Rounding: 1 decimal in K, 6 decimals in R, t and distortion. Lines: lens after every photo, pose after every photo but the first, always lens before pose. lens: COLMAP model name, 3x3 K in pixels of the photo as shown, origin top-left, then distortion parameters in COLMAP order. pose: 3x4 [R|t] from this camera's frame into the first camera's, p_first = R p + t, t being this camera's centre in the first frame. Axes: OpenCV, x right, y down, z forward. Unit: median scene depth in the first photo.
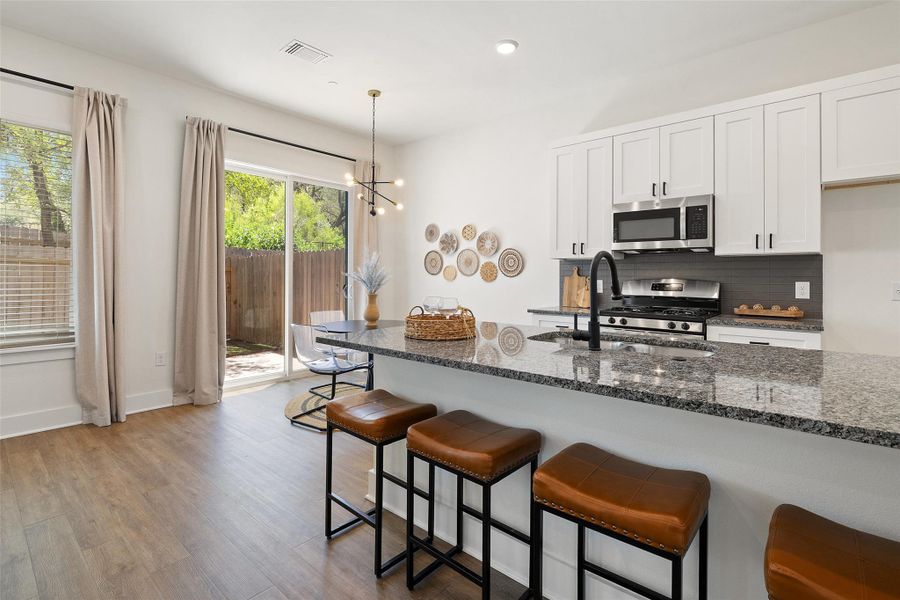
lens RADIAL K [[423.9, 0, 446.1], [0, 423.9, 278.2], [0, 0, 1]] dist [-0.005747, -0.000165]
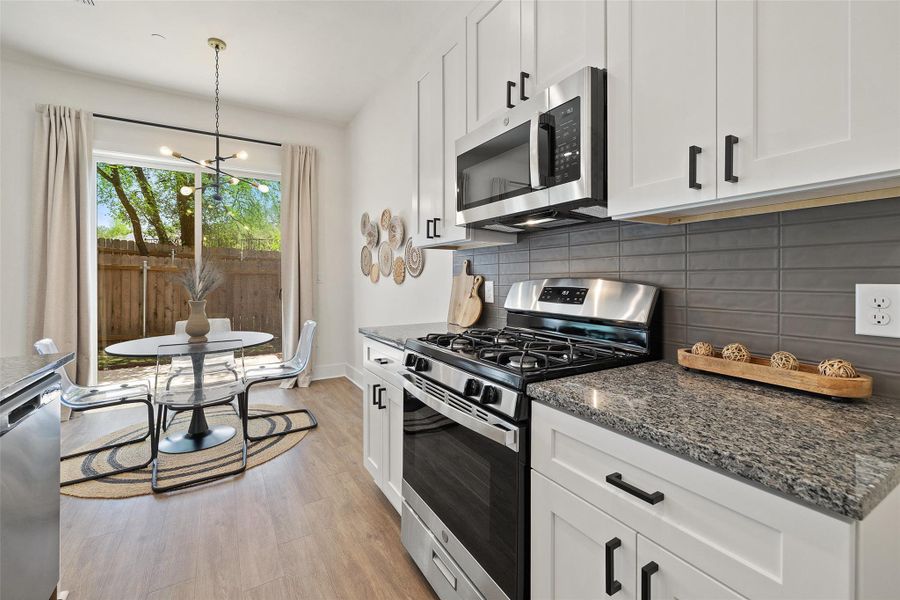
lens RADIAL K [[383.9, 0, 449.2], [0, 383.9, 278.5], [0, 0, 1]] dist [0.000603, 0.000110]
pose [[0.952084, -0.007617, -0.305742, 0.543901], [0.006483, 0.999968, -0.004724, 0.003227], [0.305768, 0.002516, 0.952103, 0.543612]]
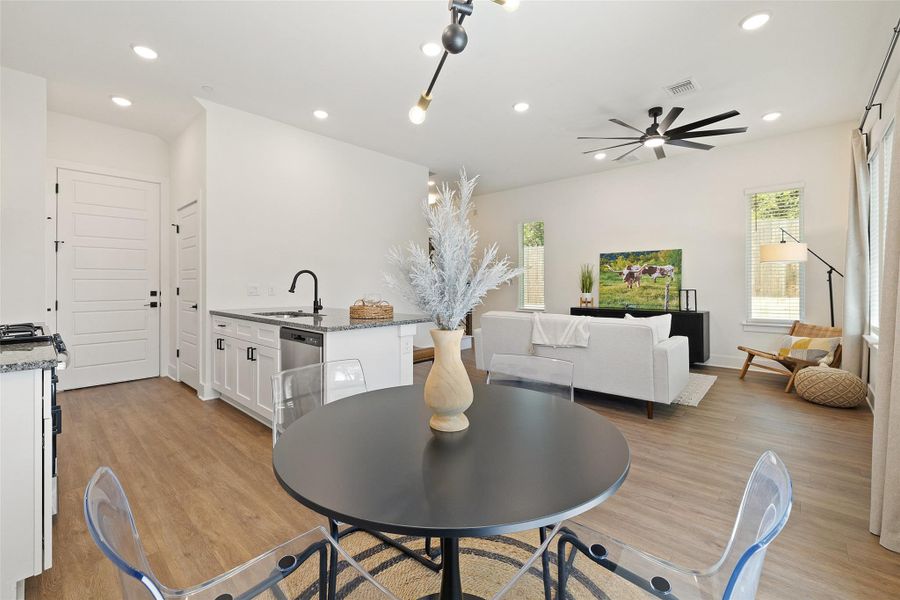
lens RADIAL K [[382.2, 0, 449.3], [0, 382.2, 282.2], [0, 0, 1]] dist [0.002352, 0.000450]
pose [[-0.999766, 0.000582, 0.021647, -0.208000], [0.000595, 1.000000, 0.000626, -0.000936], [-0.021646, 0.000639, -0.999765, 1.487140]]
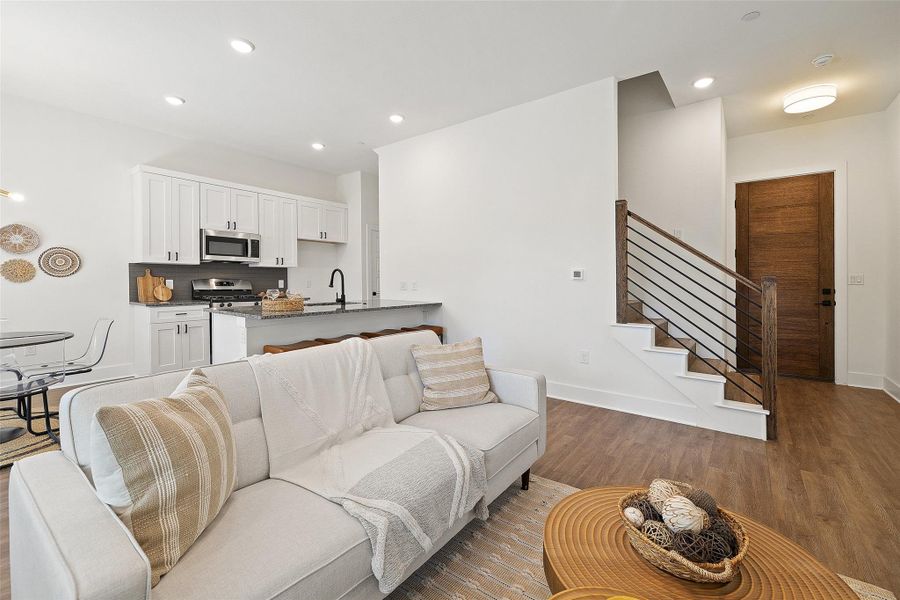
lens RADIAL K [[385.3, 0, 446.6], [0, 385.3, 285.9], [0, 0, 1]] dist [0.001818, 0.000323]
pose [[-0.062113, -0.020292, 0.997863, -1.046506], [-0.002328, 0.999794, 0.020186, -0.002770], [-0.998066, -0.001069, -0.062148, 0.235485]]
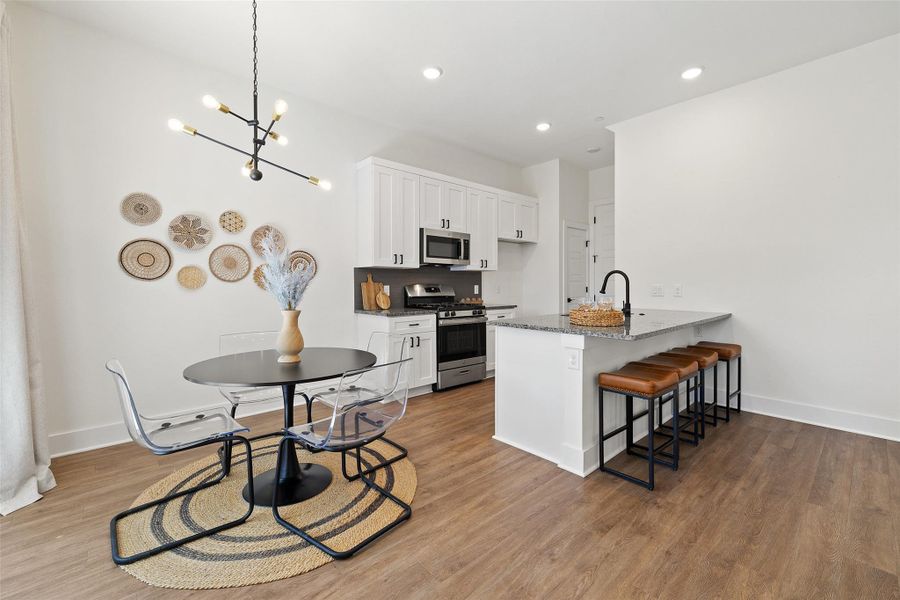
lens RADIAL K [[380.7, 0, 449.0], [0, 380.7, 284.8], [0, 0, 1]] dist [0.001460, 0.000087]
pose [[0.115813, -0.005276, 0.993257, -0.799469], [0.005383, 0.999975, 0.004684, -0.001816], [-0.993256, 0.004804, 0.115838, 0.806340]]
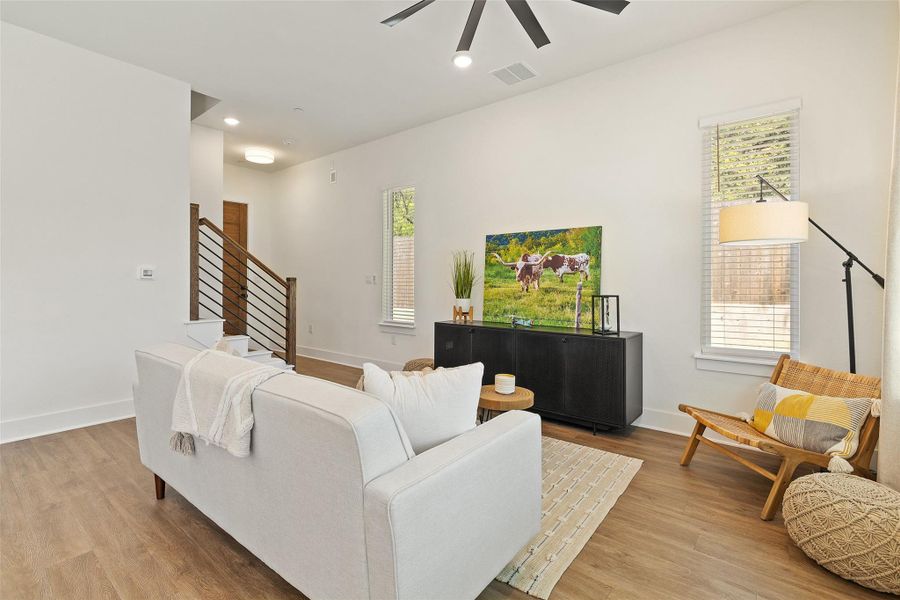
lens RADIAL K [[419.0, 0, 447.4], [0, 419.0, 279.6], [0, 0, 1]] dist [-0.002142, 0.000775]
pose [[-0.999131, -0.006722, -0.041141, -0.722460], [-0.006680, 0.999977, -0.001162, -0.001594], [0.041147, -0.000886, -0.999153, 0.886542]]
